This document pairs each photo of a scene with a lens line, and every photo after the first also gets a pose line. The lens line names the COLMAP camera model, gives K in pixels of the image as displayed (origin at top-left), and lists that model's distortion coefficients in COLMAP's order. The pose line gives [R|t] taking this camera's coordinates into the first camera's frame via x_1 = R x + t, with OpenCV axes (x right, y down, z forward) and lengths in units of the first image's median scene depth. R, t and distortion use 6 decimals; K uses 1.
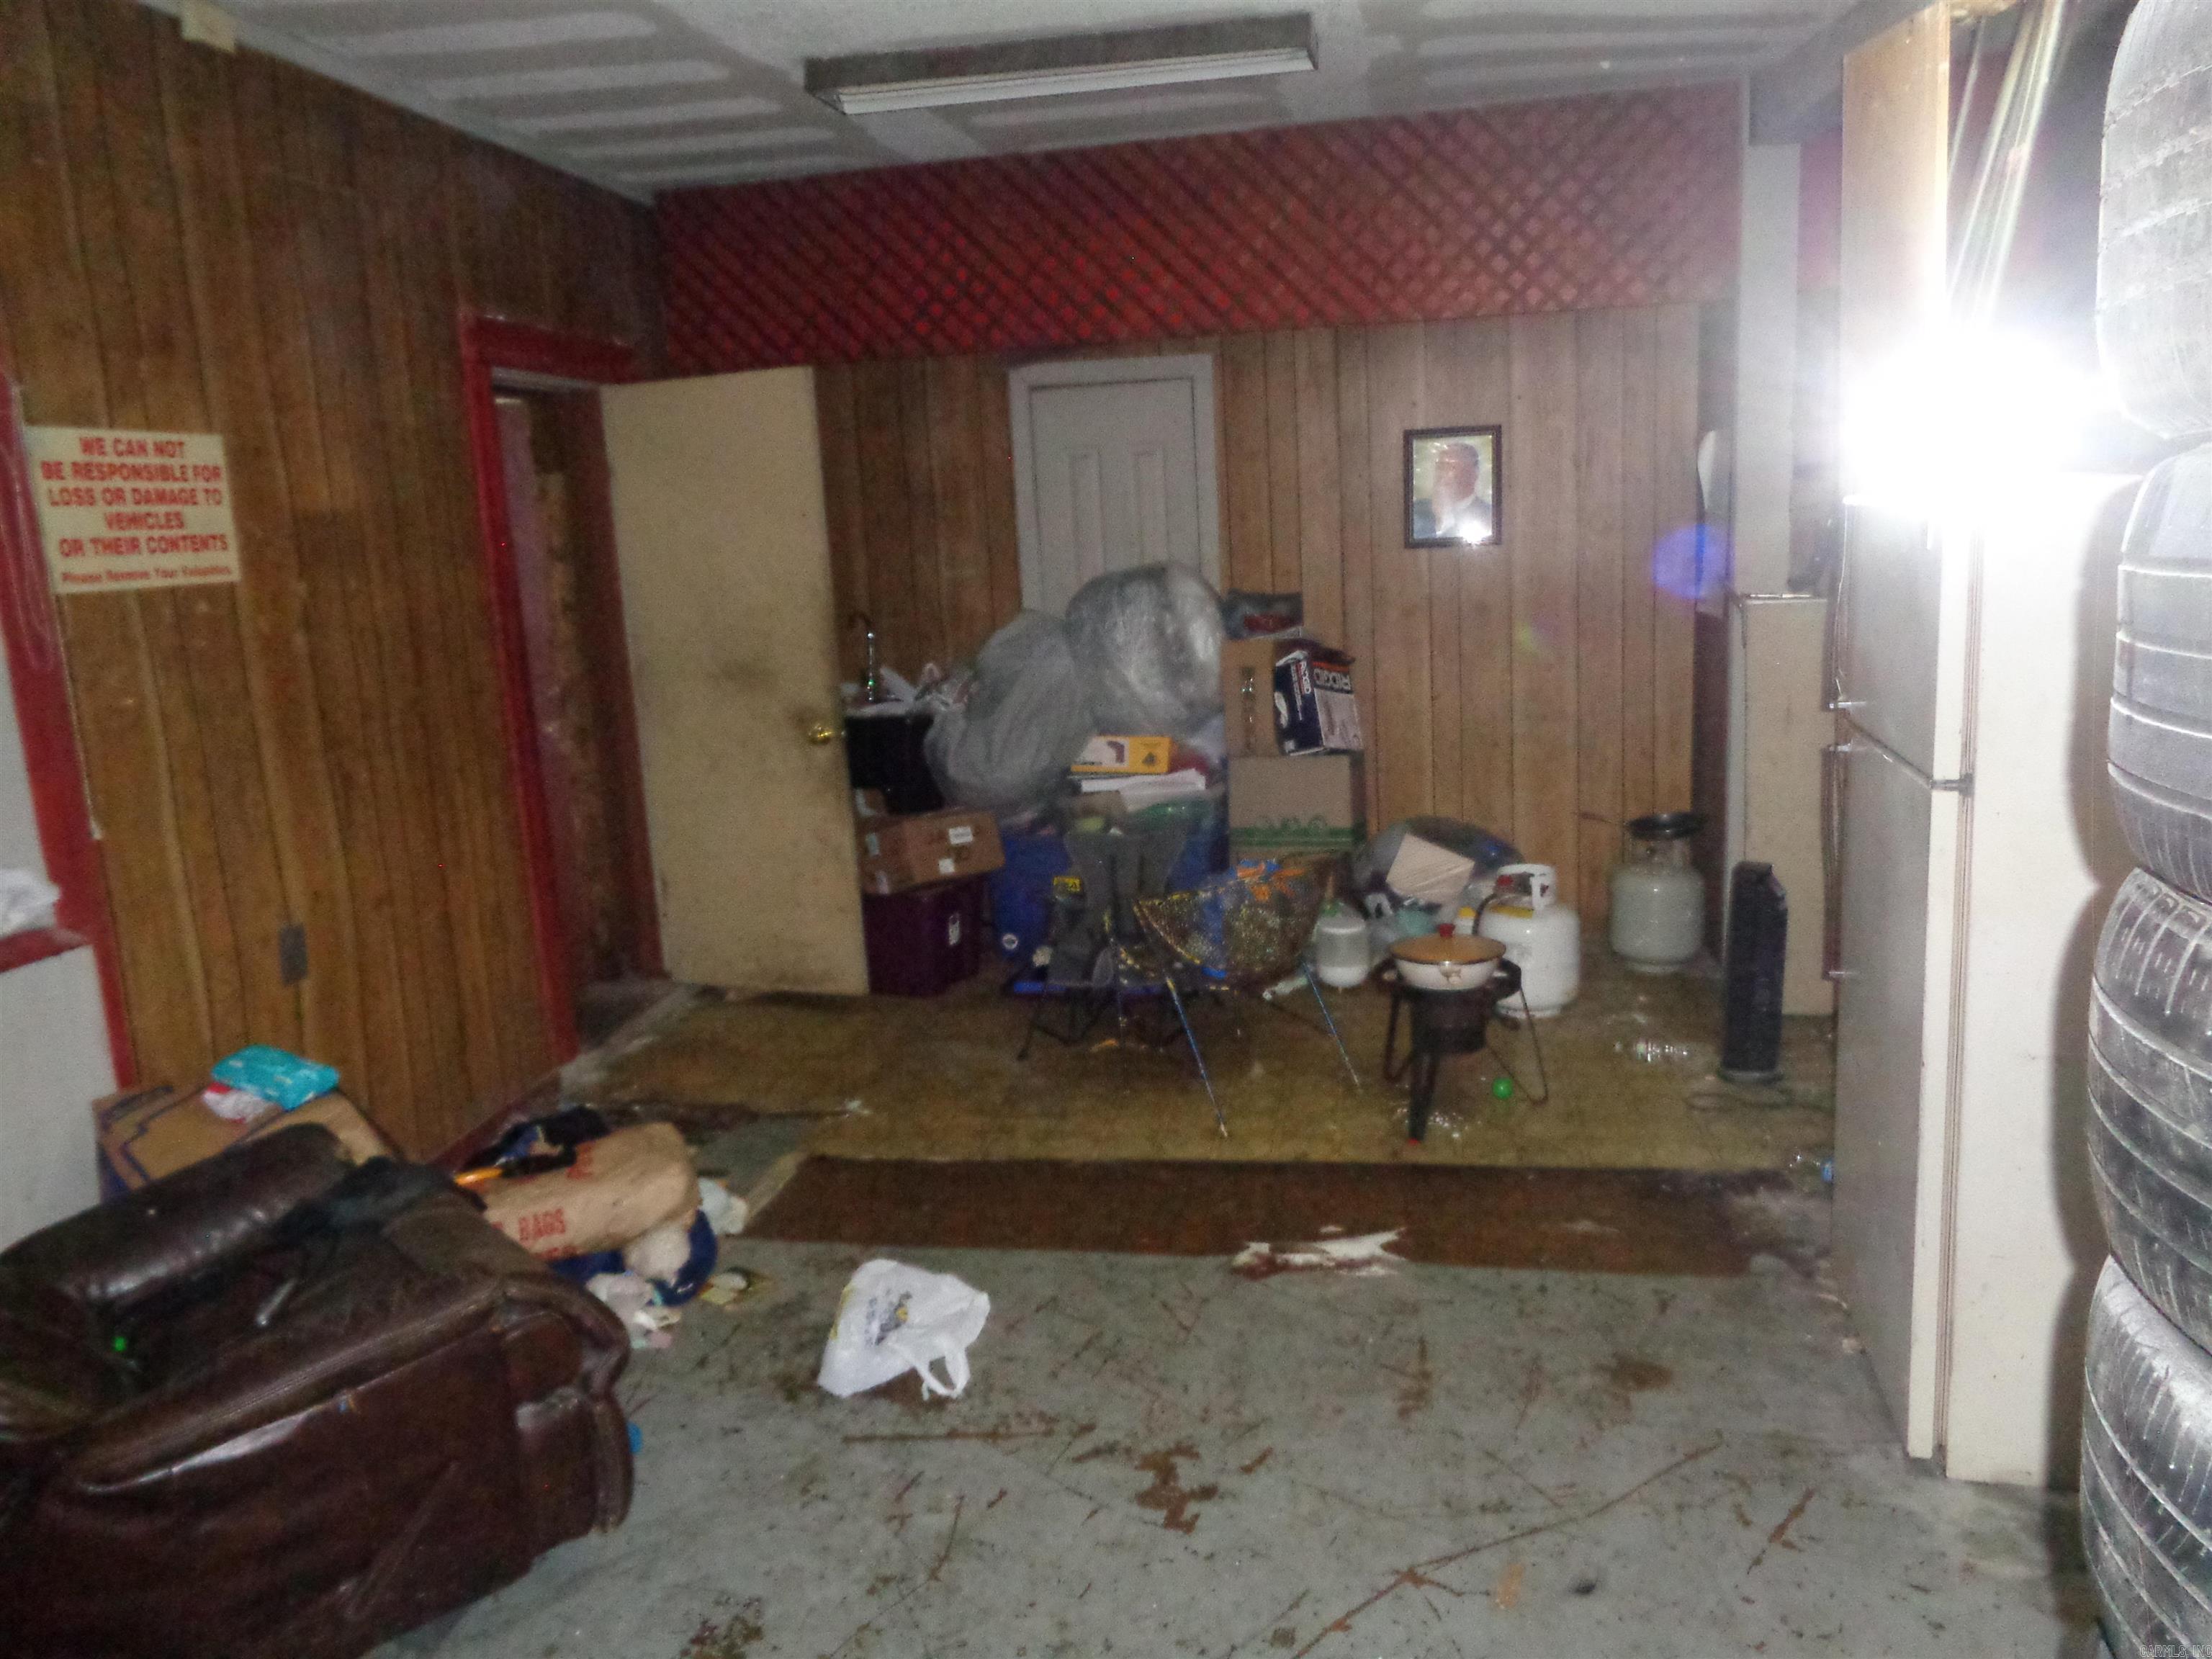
lens RADIAL K [[1667.8, 0, 1110.7], [0, 1667.8, 817.4], [0, 0, 1]] dist [0.000670, -0.002701]
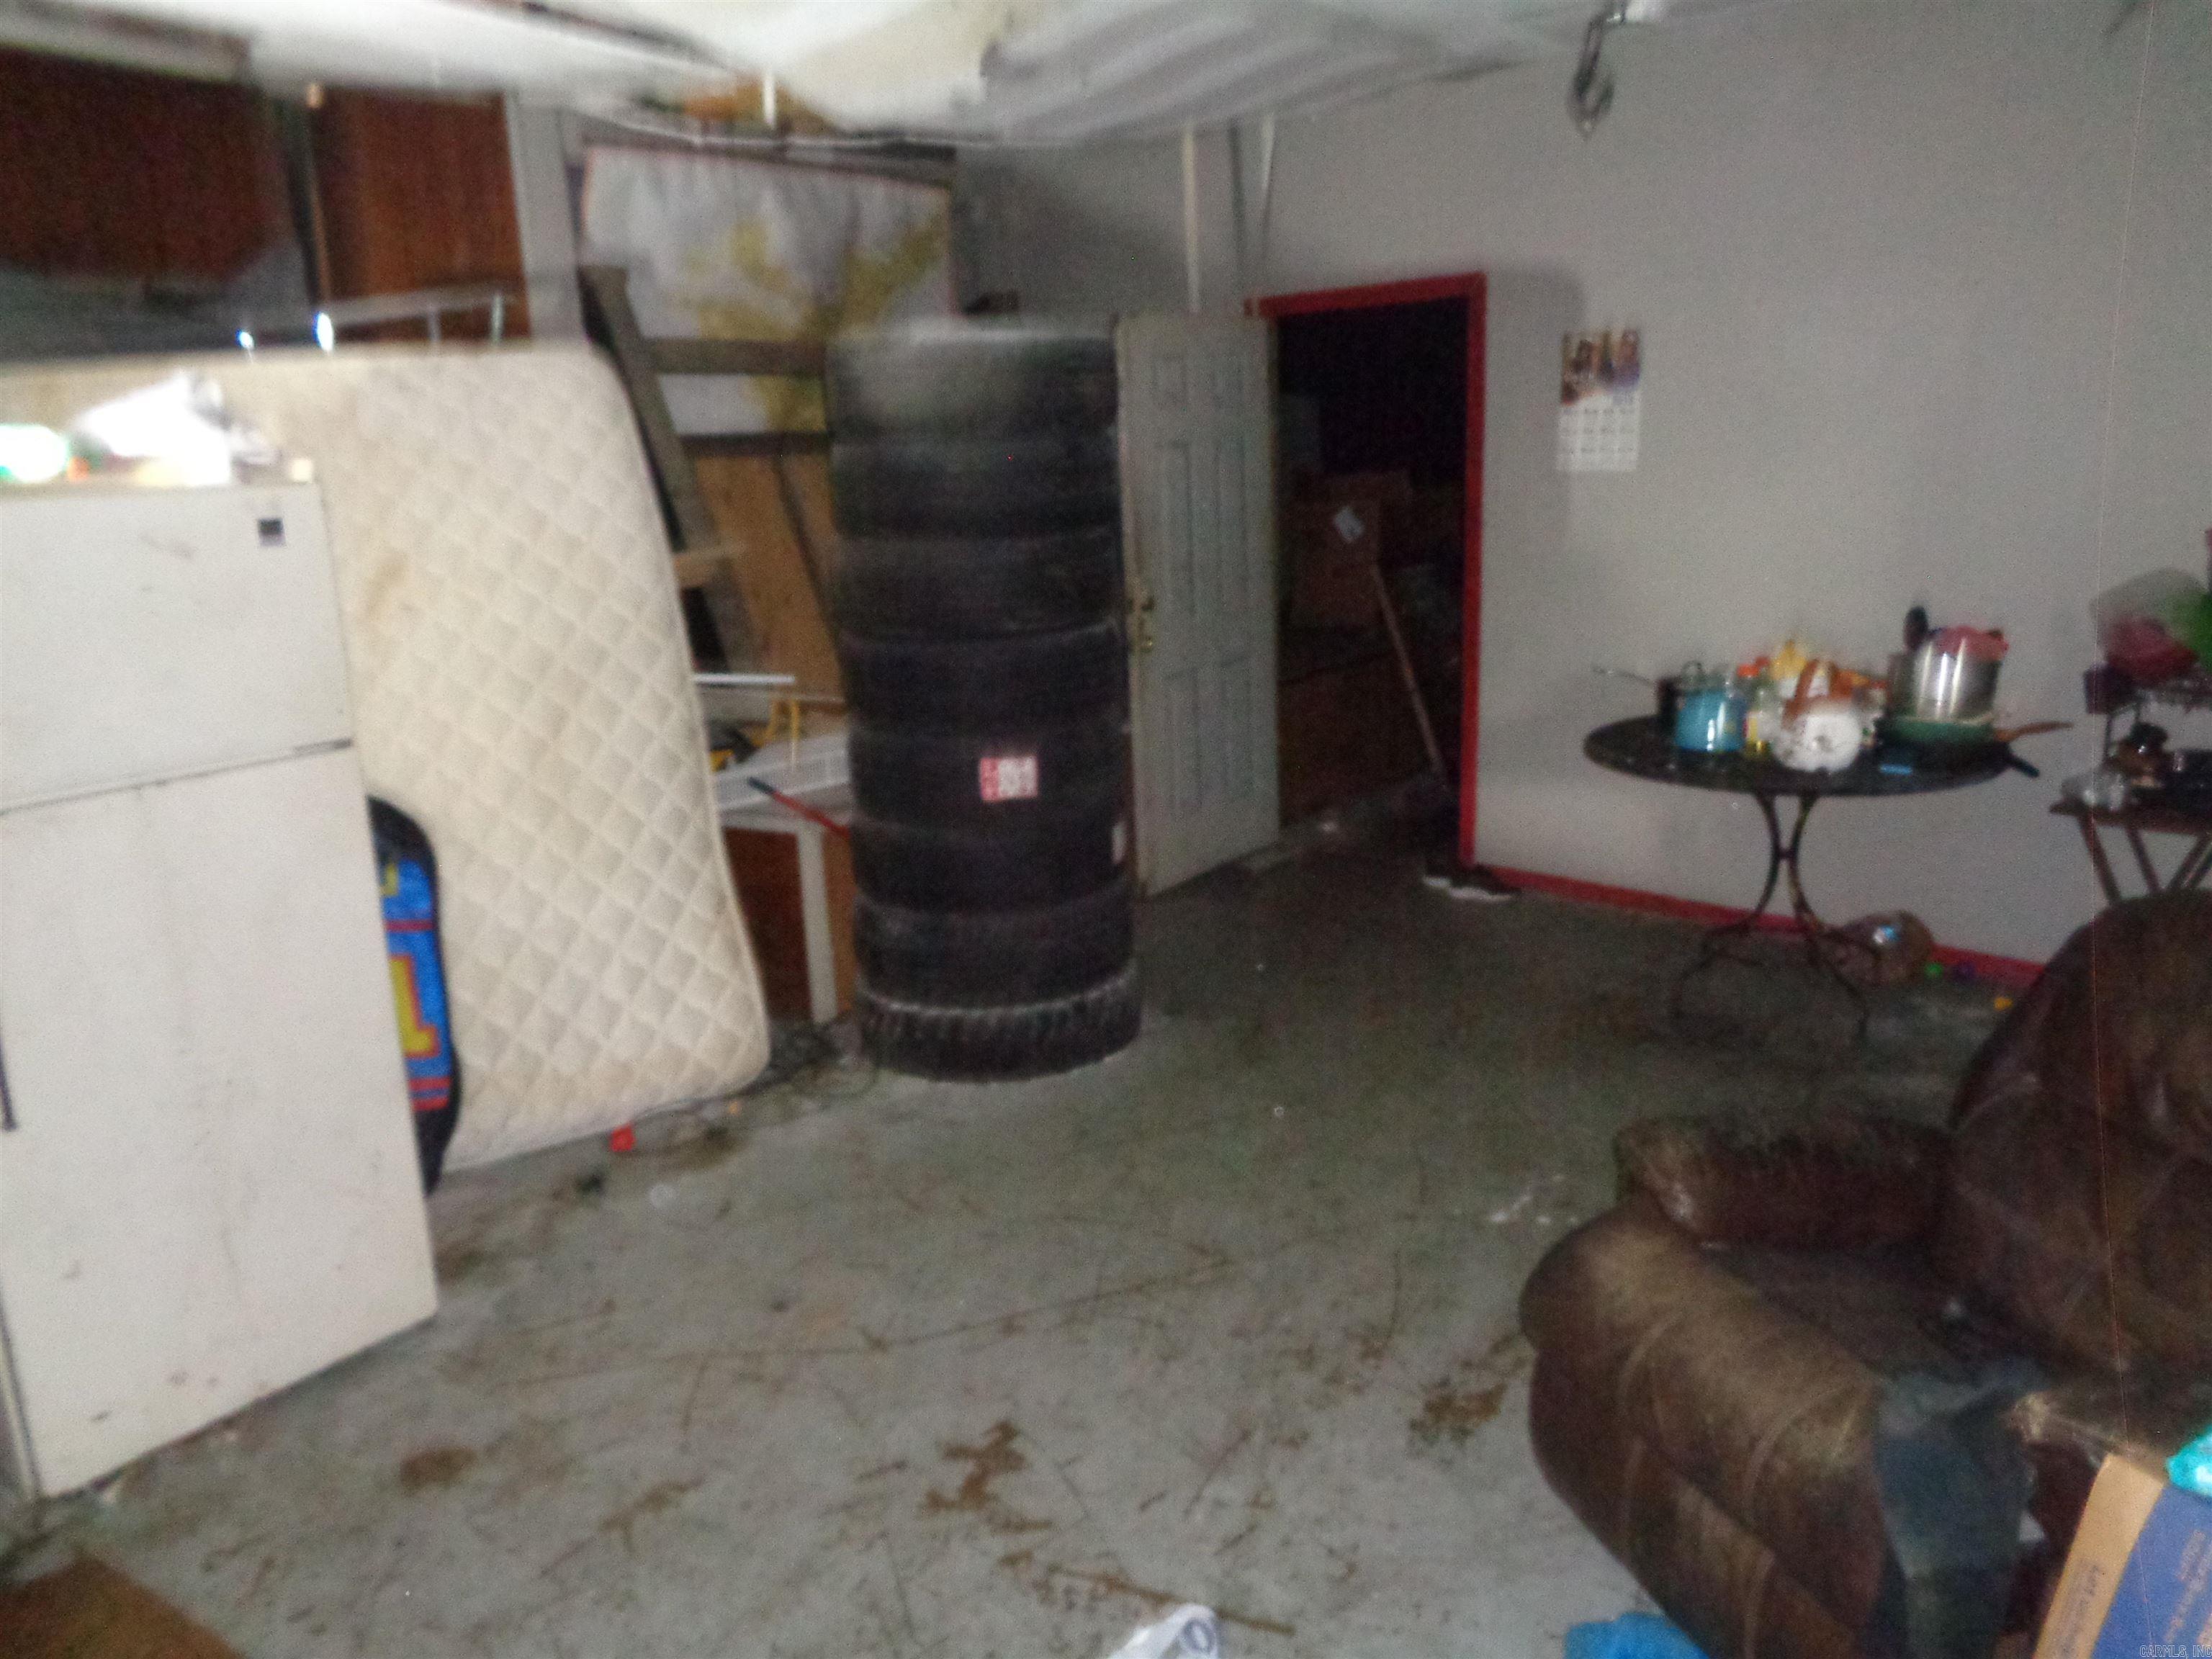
lens RADIAL K [[1667.8, 0, 1106.1], [0, 1667.8, 830.1], [0, 0, 1]] dist [0.000670, -0.002701]
pose [[-0.915872, 0.001178, 0.401468, -0.461507], [0.162157, 0.915880, 0.367244, -0.308930], [-0.367265, 0.401450, -0.839020, 1.810157]]
